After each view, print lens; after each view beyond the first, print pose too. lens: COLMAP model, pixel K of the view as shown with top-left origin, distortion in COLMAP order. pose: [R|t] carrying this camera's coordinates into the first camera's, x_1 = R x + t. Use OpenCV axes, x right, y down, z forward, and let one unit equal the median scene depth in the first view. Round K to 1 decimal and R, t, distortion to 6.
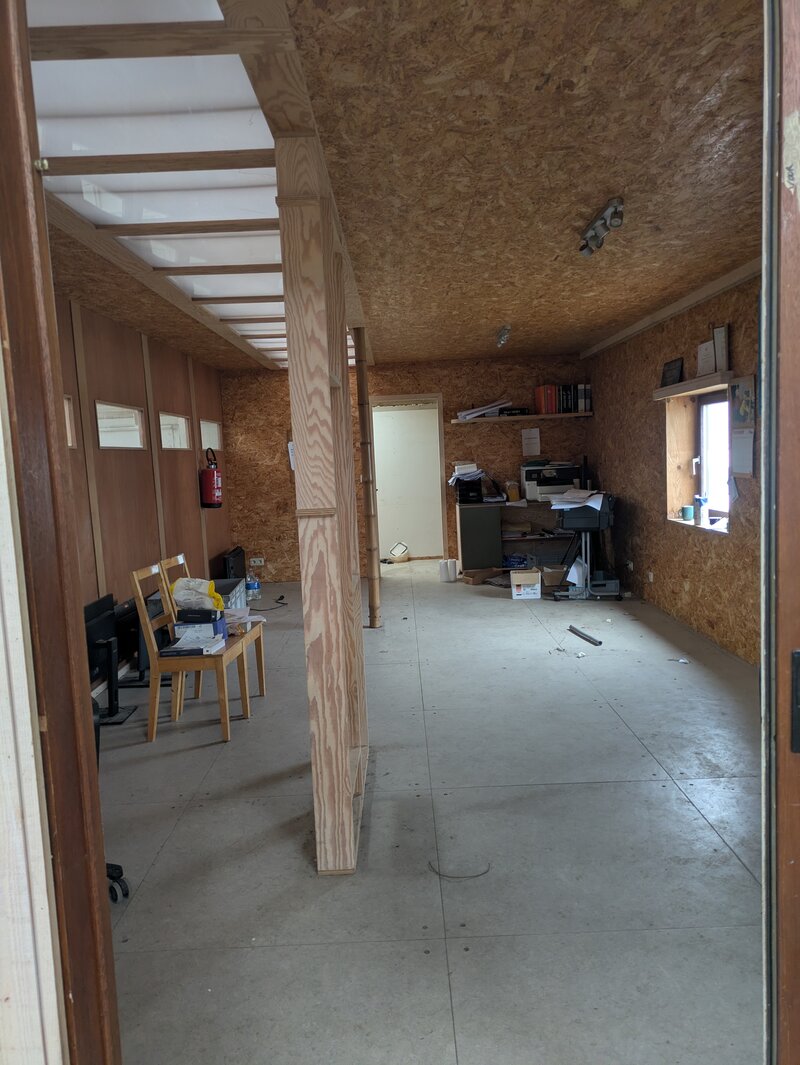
lens RADIAL K [[789.4, 0, 401.8], [0, 789.4, 533.8], [0, 0, 1]] dist [0.034291, -0.018526]
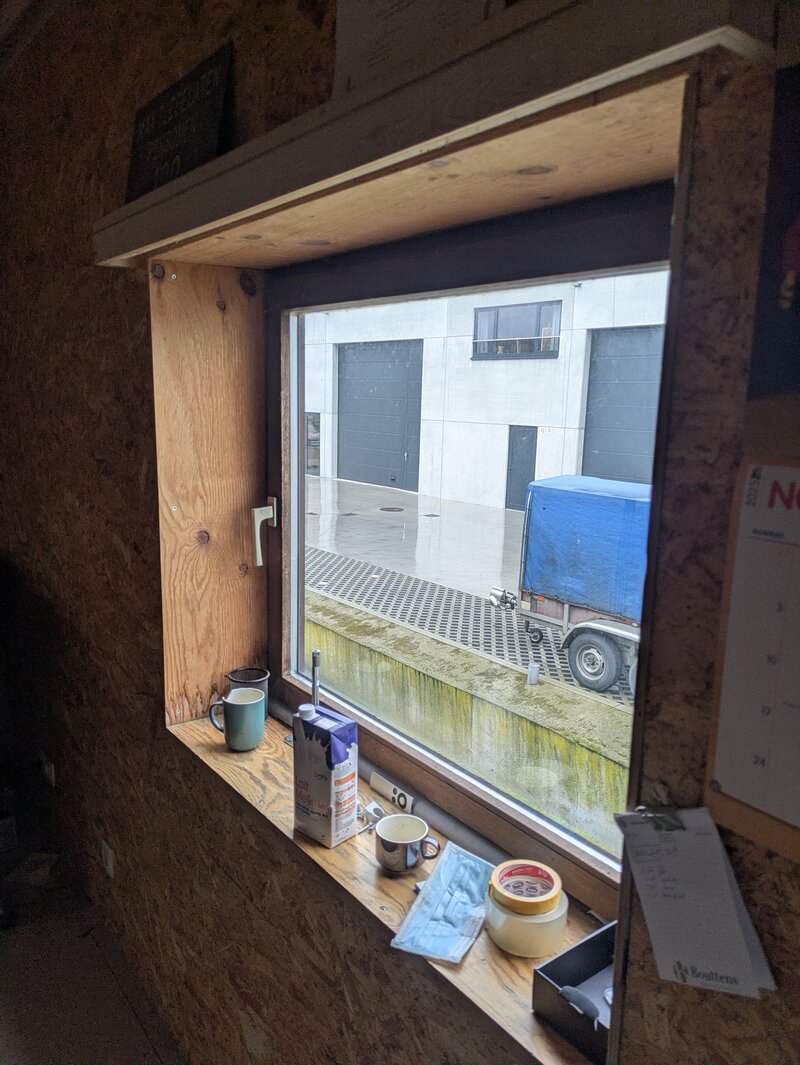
lens RADIAL K [[789.4, 0, 401.6], [0, 789.4, 532.6], [0, 0, 1]] dist [0.034291, -0.018526]
pose [[0.792084, -0.044096, 0.608817, 0.239407], [0.003826, 0.997726, 0.067286, -0.102510], [-0.610400, -0.050966, 0.790452, 0.746774]]
